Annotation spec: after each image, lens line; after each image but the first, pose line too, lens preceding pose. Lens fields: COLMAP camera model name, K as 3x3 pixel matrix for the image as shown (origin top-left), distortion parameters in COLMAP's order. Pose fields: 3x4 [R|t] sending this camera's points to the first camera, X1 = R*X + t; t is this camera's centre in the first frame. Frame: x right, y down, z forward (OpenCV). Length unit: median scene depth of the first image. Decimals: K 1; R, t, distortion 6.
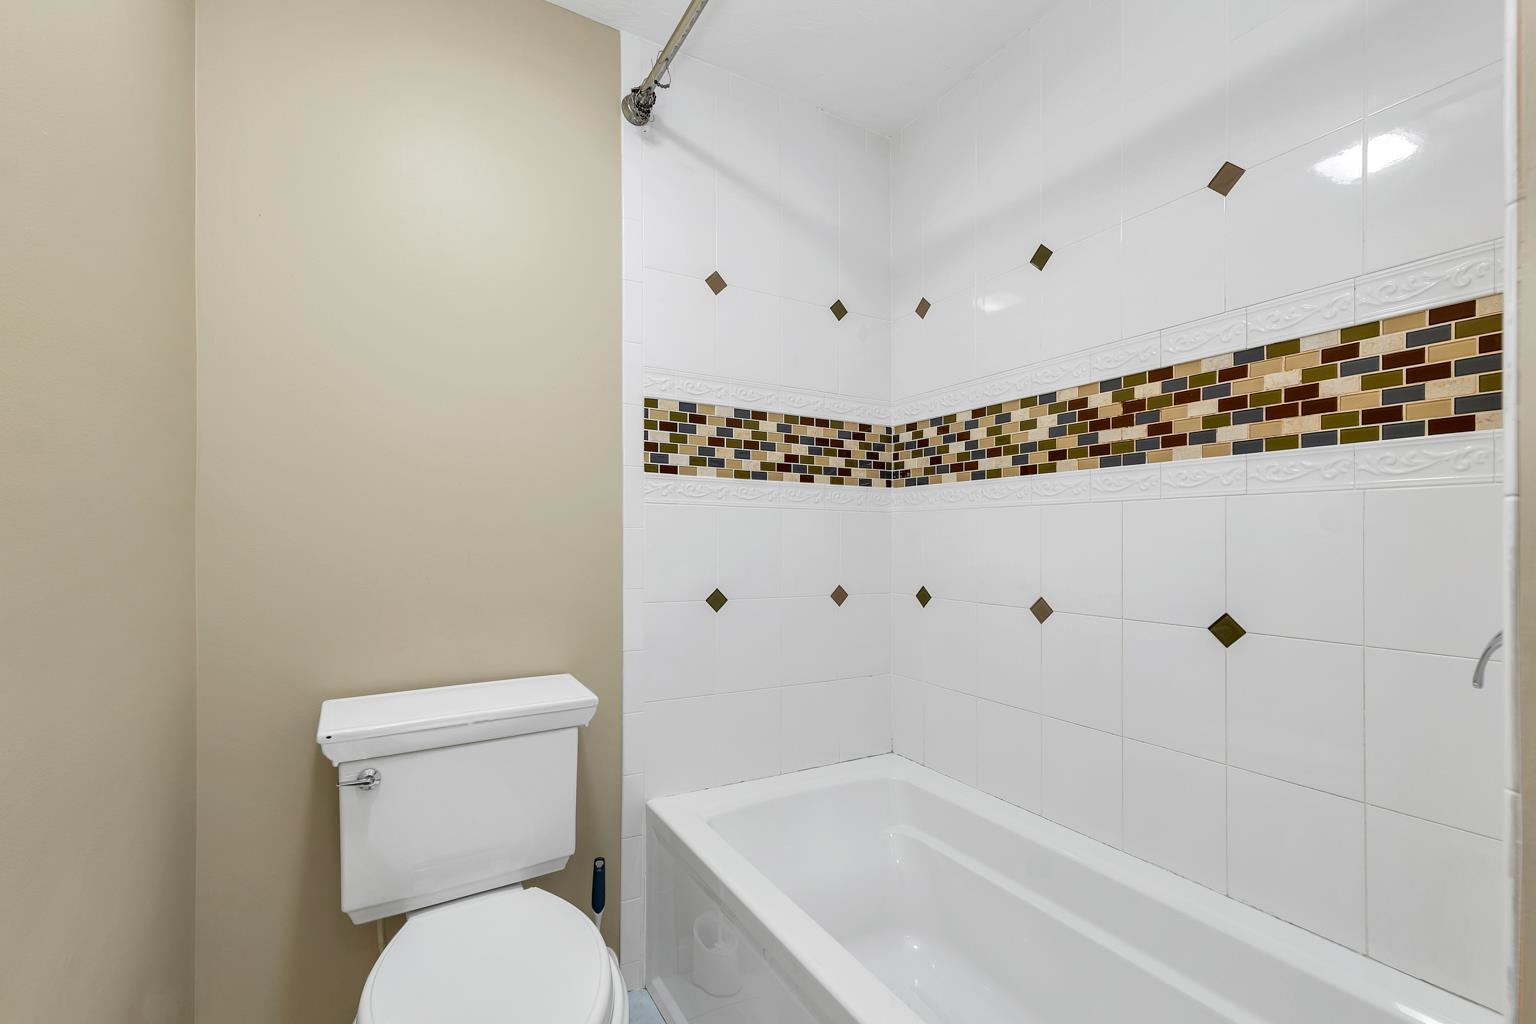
lens RADIAL K [[641.9, 0, 764.9], [0, 641.9, 537.9], [0, 0, 1]] dist [0.000486, 0.000015]
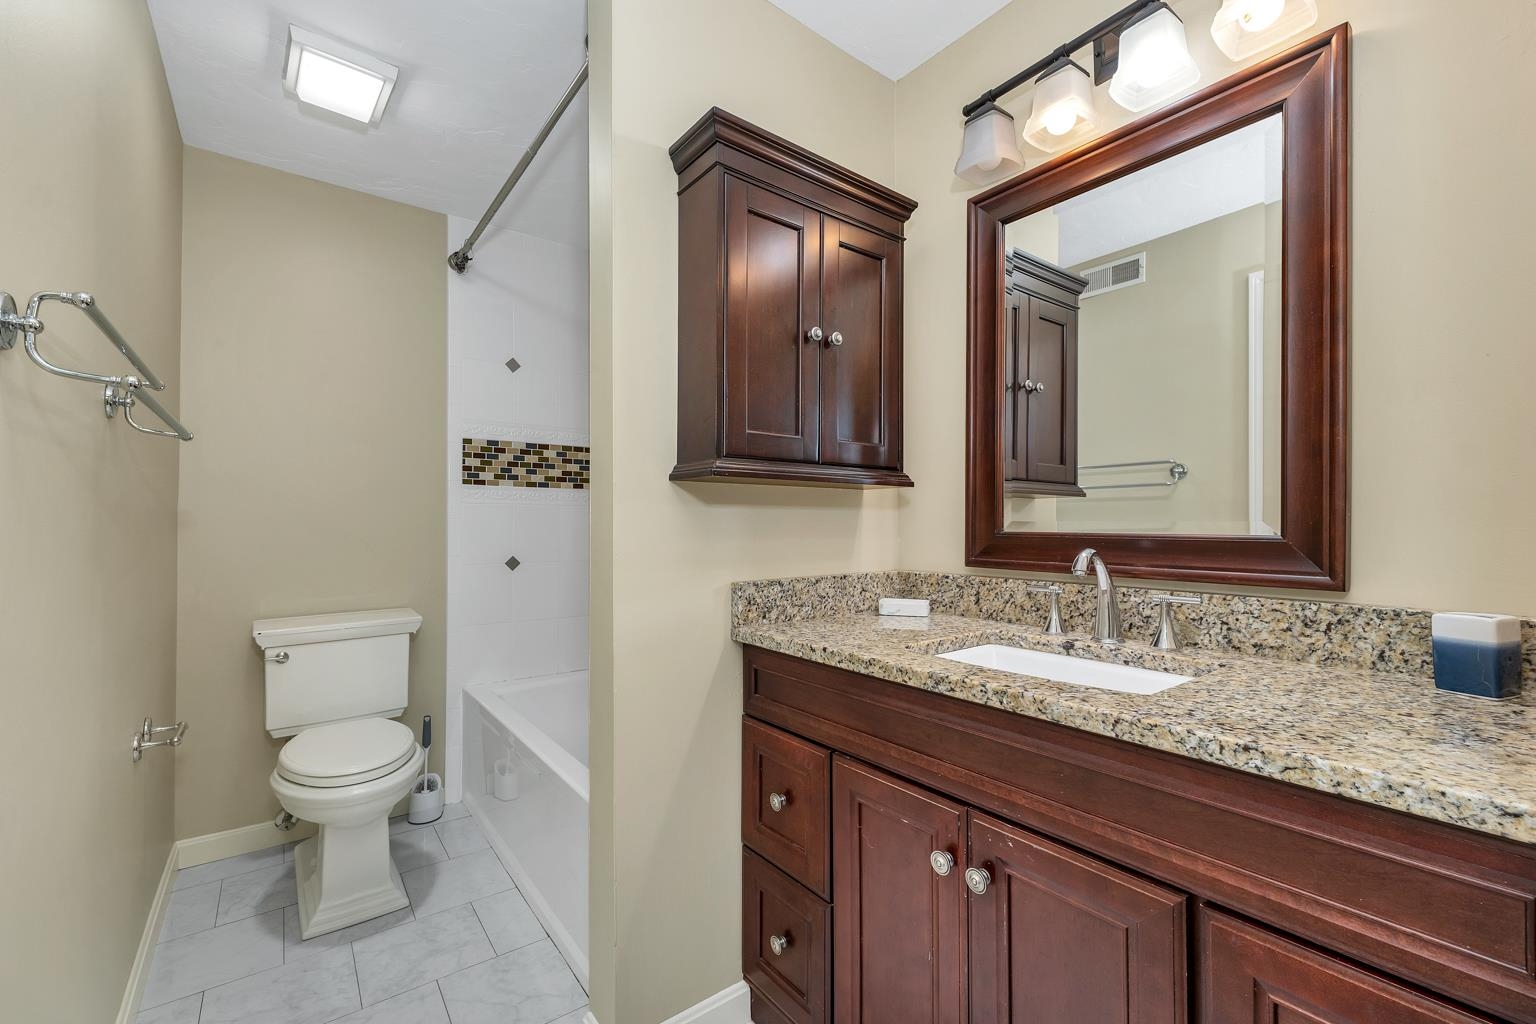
lens RADIAL K [[651.6, 0, 761.9], [0, 651.6, 510.4], [0, 0, 1]] dist [0.002525, 0.000211]
pose [[0.995703, -0.008049, 0.092249, 0.401519], [0.010296, 0.999661, -0.023903, 0.010853], [-0.092025, 0.024750, 0.995449, -0.688849]]
